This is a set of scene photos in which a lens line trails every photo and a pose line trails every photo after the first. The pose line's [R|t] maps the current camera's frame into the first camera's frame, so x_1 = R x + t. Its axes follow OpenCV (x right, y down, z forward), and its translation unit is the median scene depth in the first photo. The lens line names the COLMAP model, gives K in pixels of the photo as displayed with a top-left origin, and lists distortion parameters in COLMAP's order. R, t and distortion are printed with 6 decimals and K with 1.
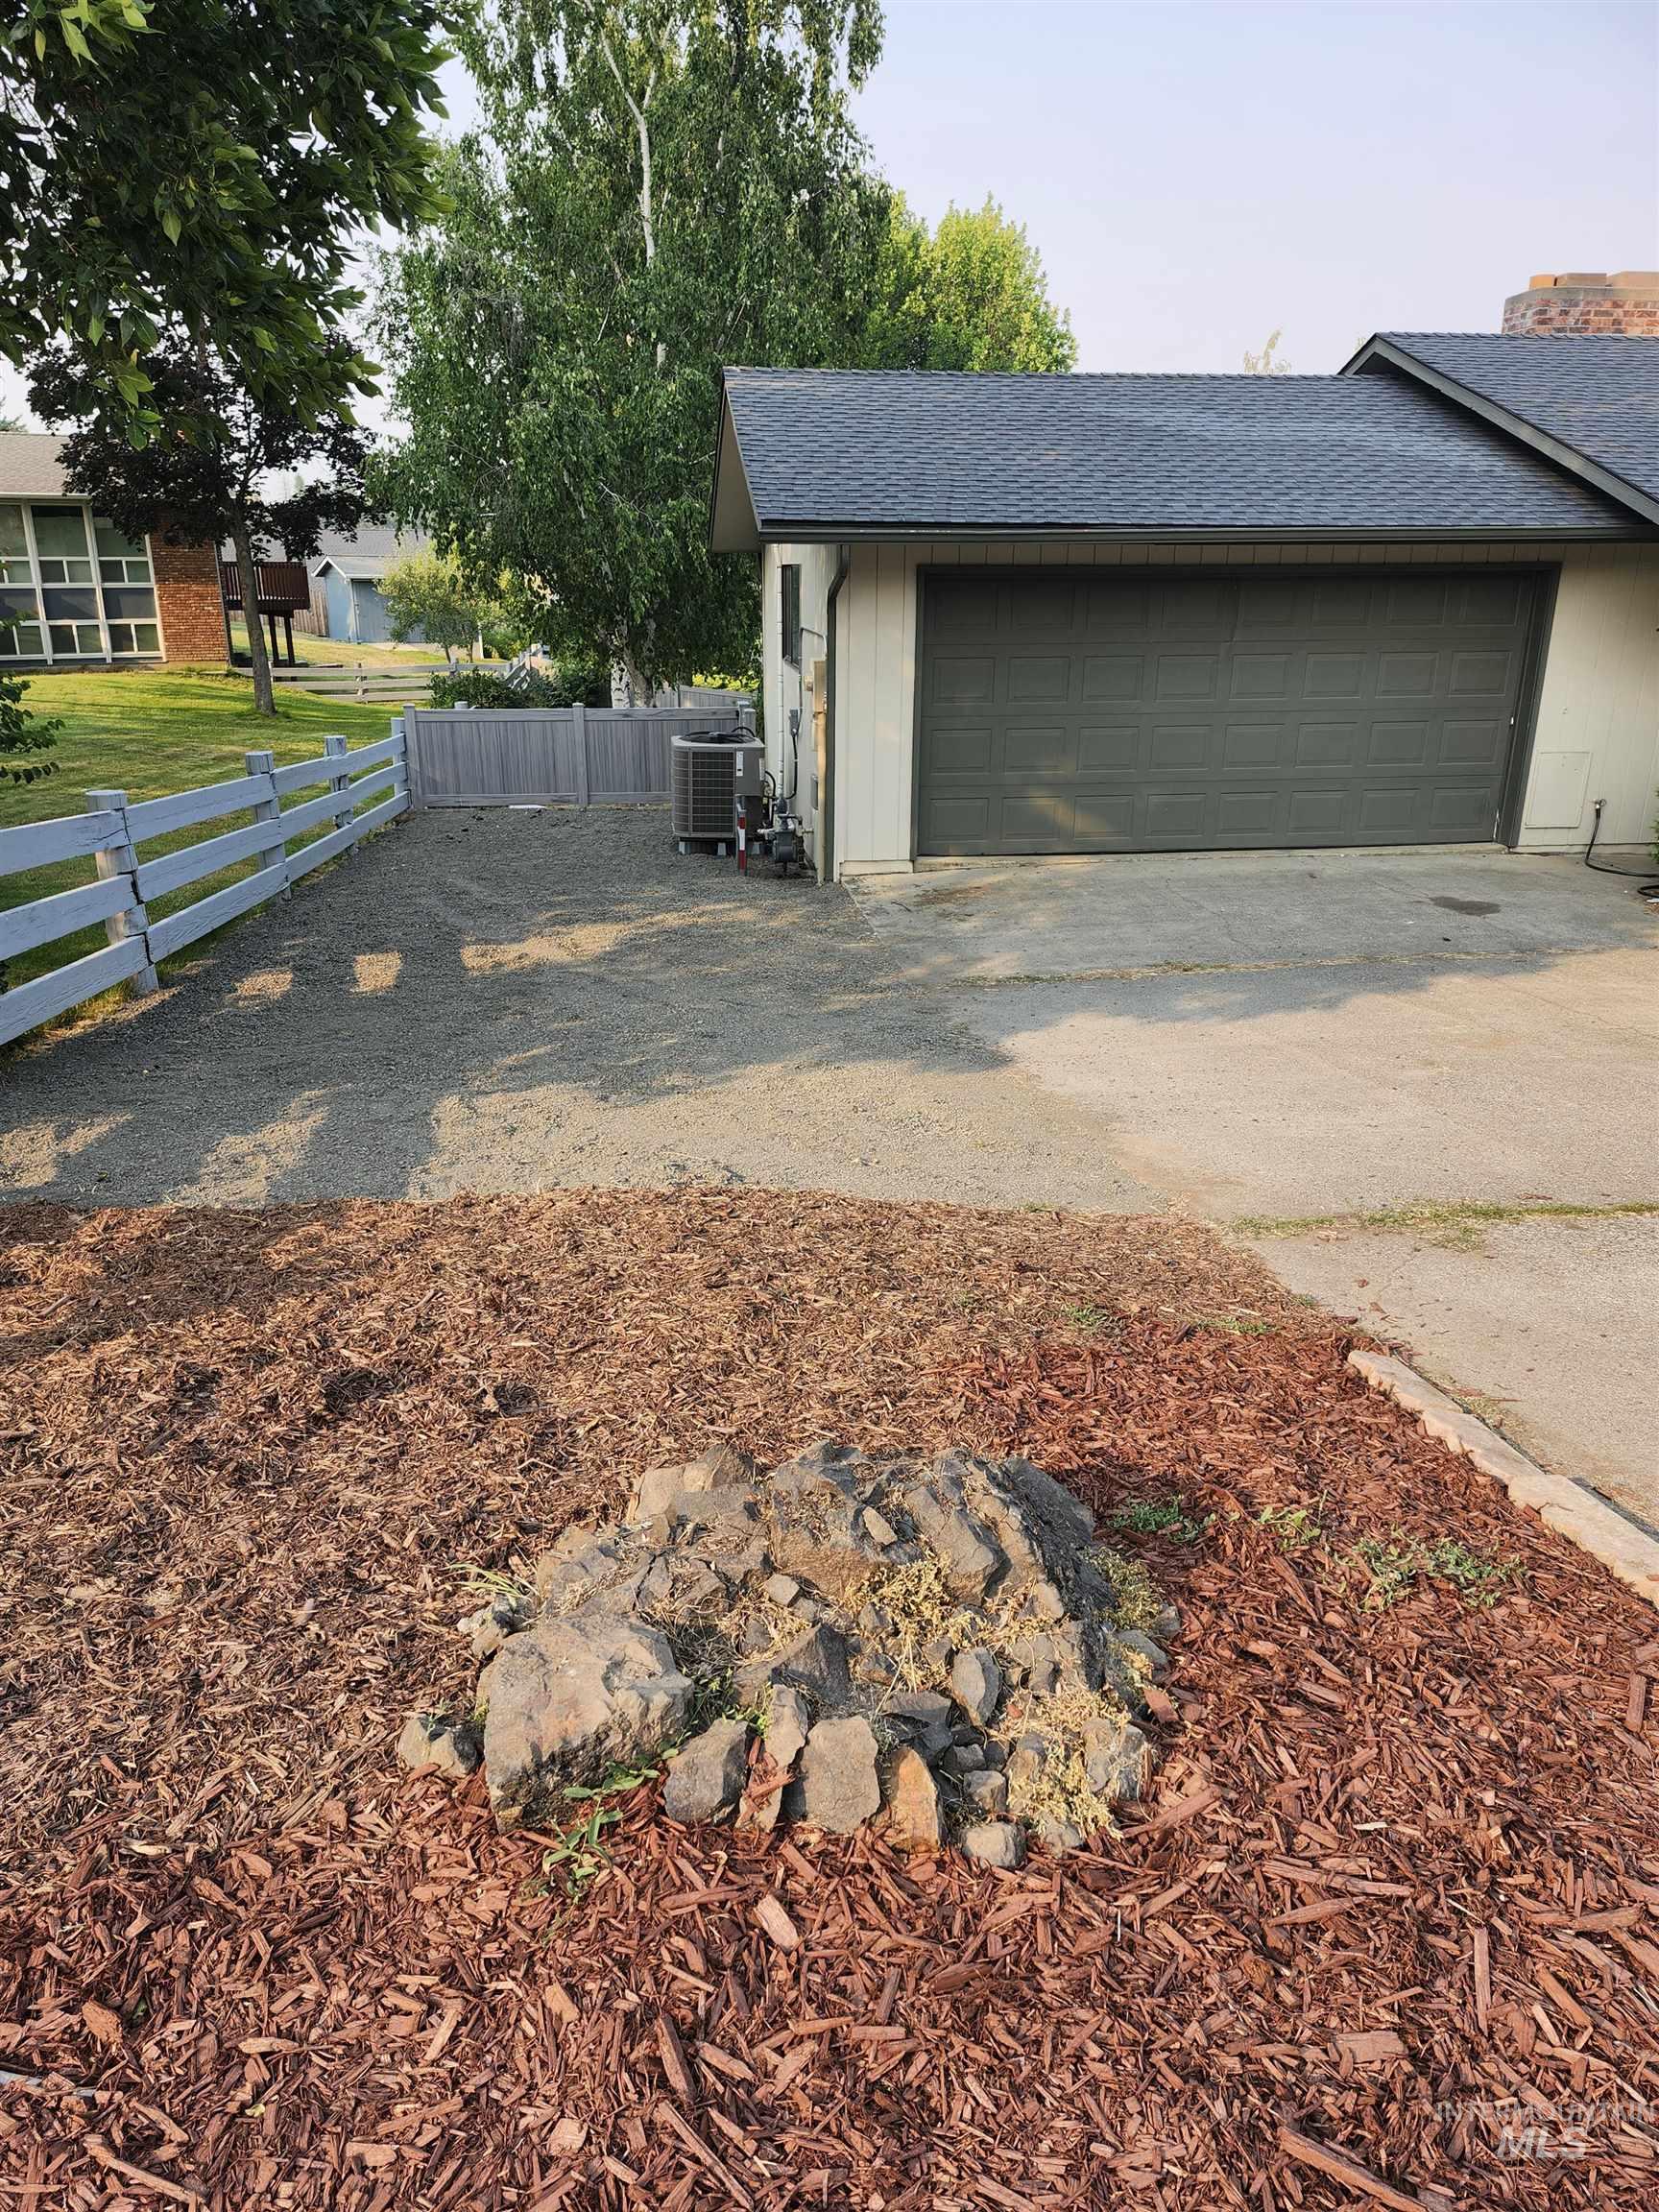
lens RADIAL K [[1519.3, 0, 829.5], [0, 1519.3, 1106.0], [0, 0, 1]] dist [0.118006, -0.149472]
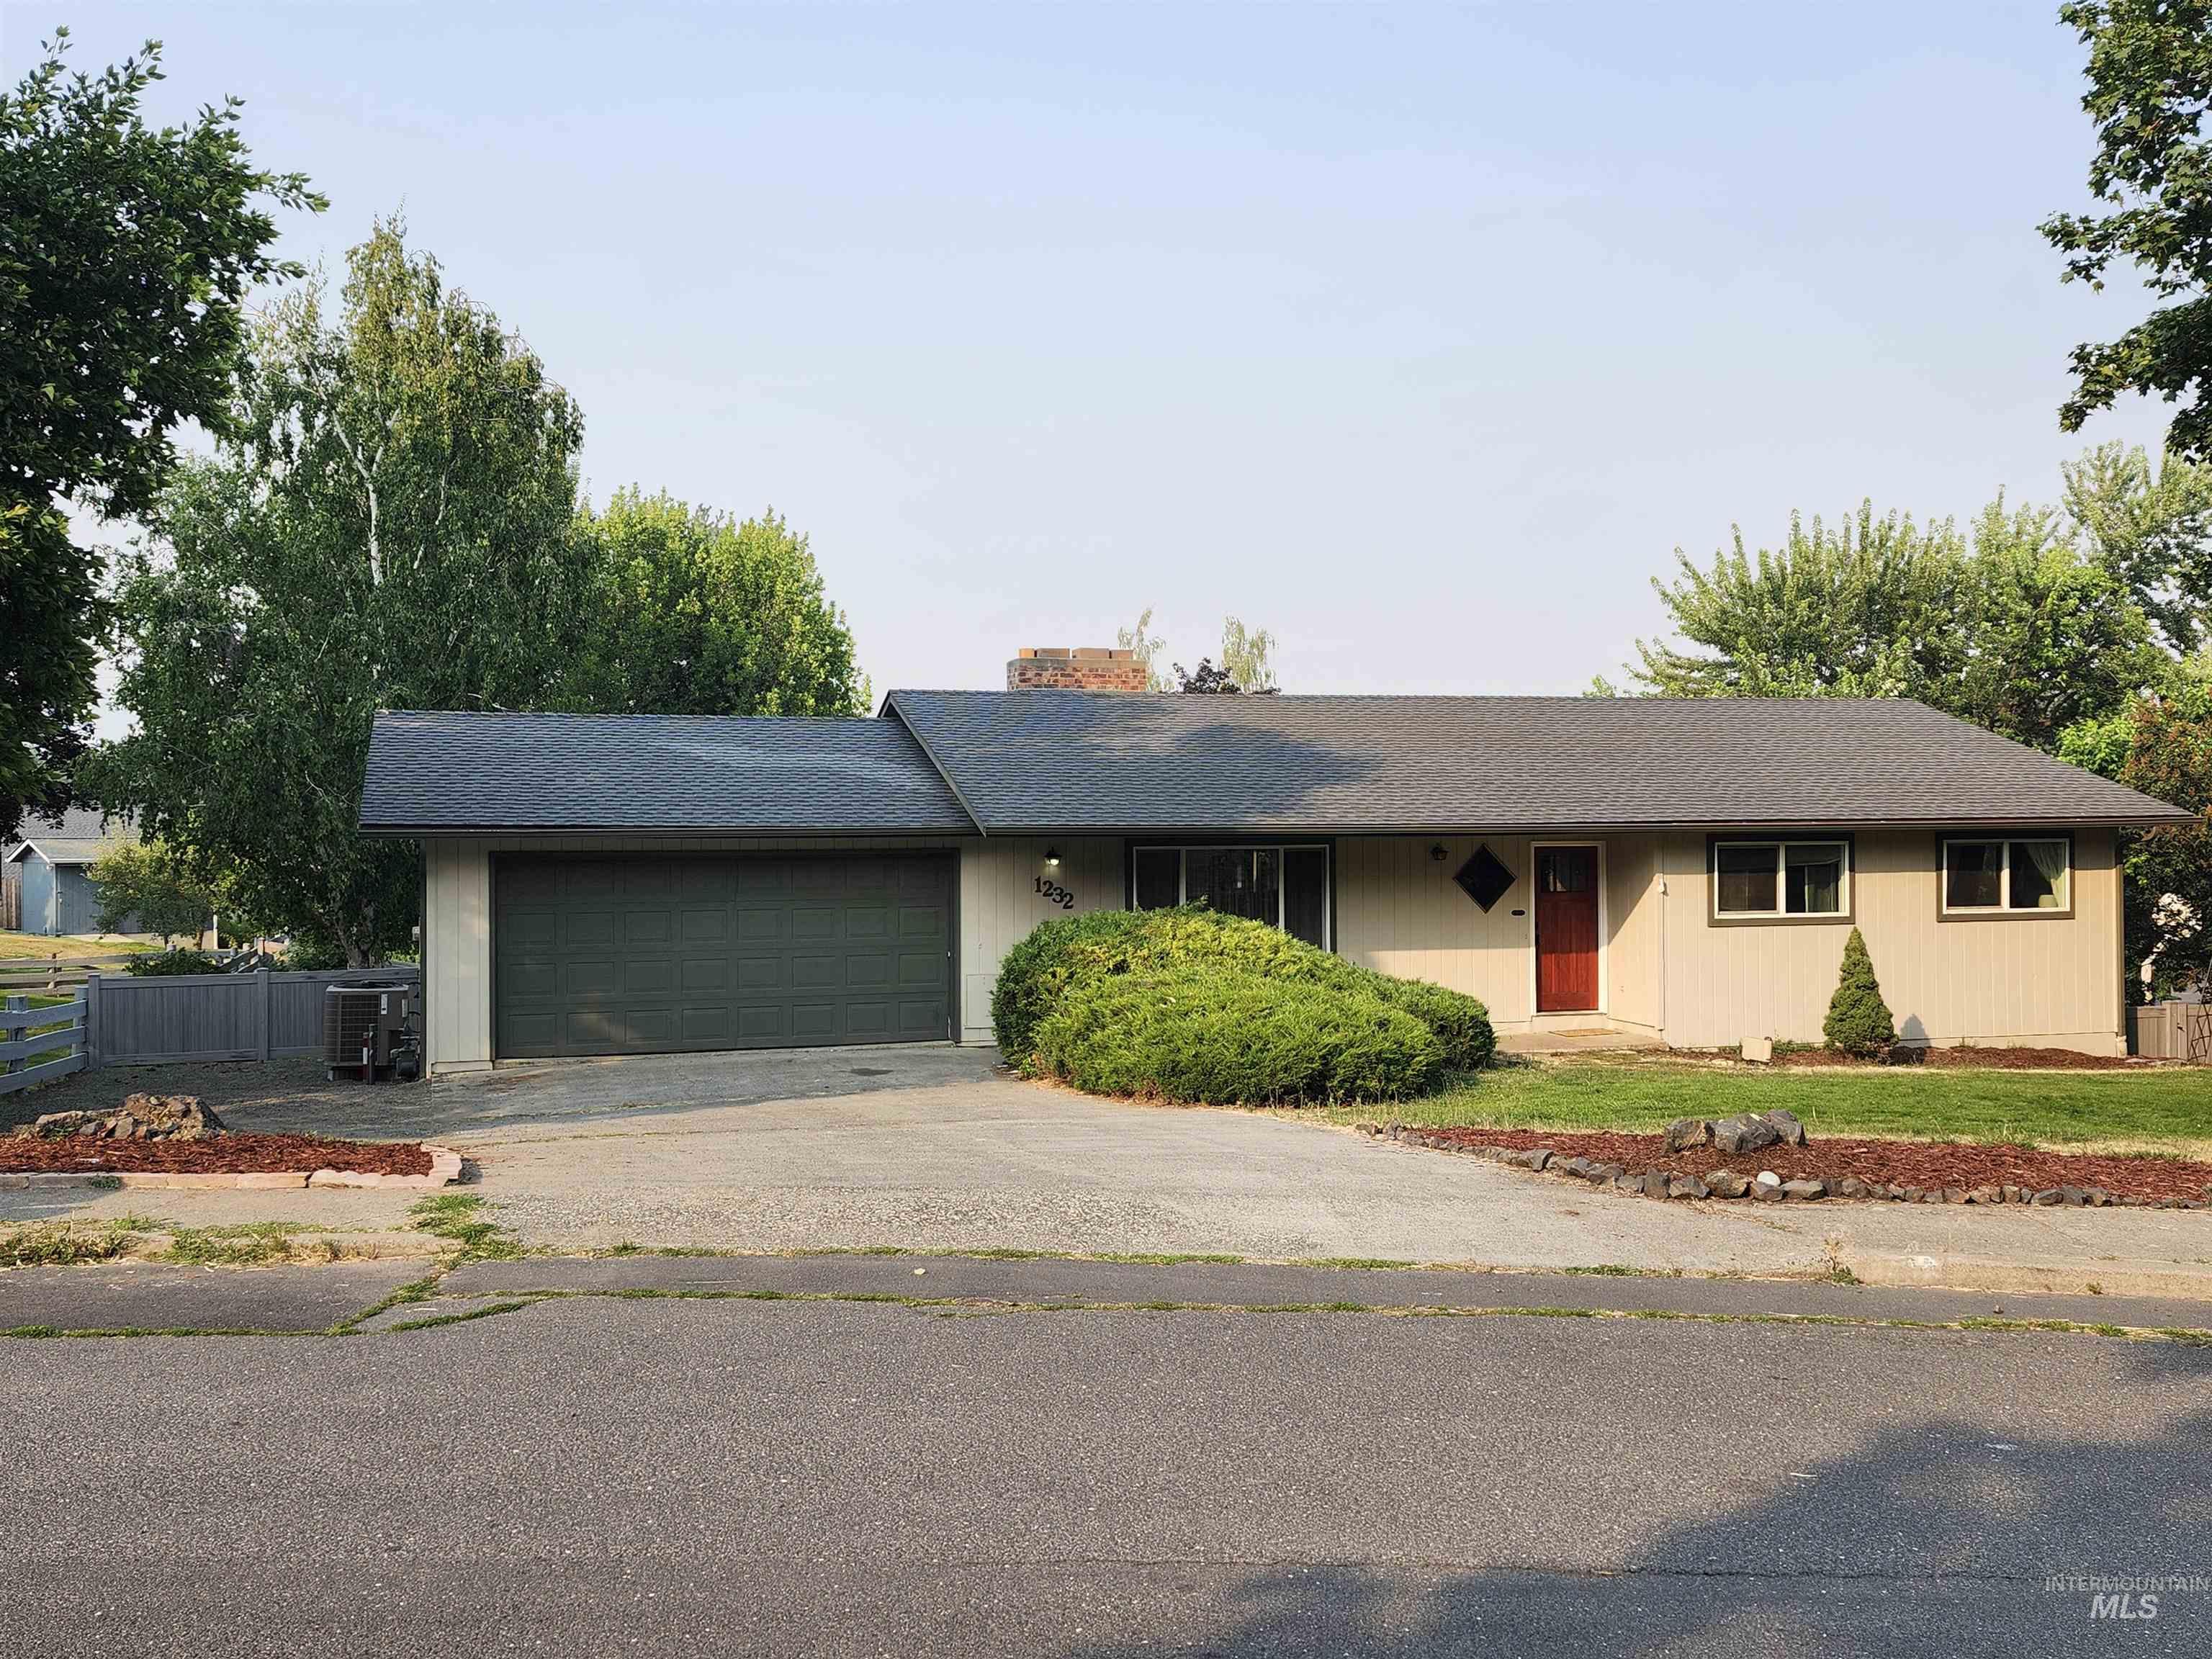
lens RADIAL K [[1836.1, 0, 1105.7], [0, 1836.1, 878.4], [0, 0, 1]] dist [-0.004085, -0.012863]
pose [[0.972526, -0.011024, 0.232533, 0.087183], [0.082865, 0.949847, -0.301535, 0.089692], [-0.217546, 0.312520, 0.924665, -0.265265]]
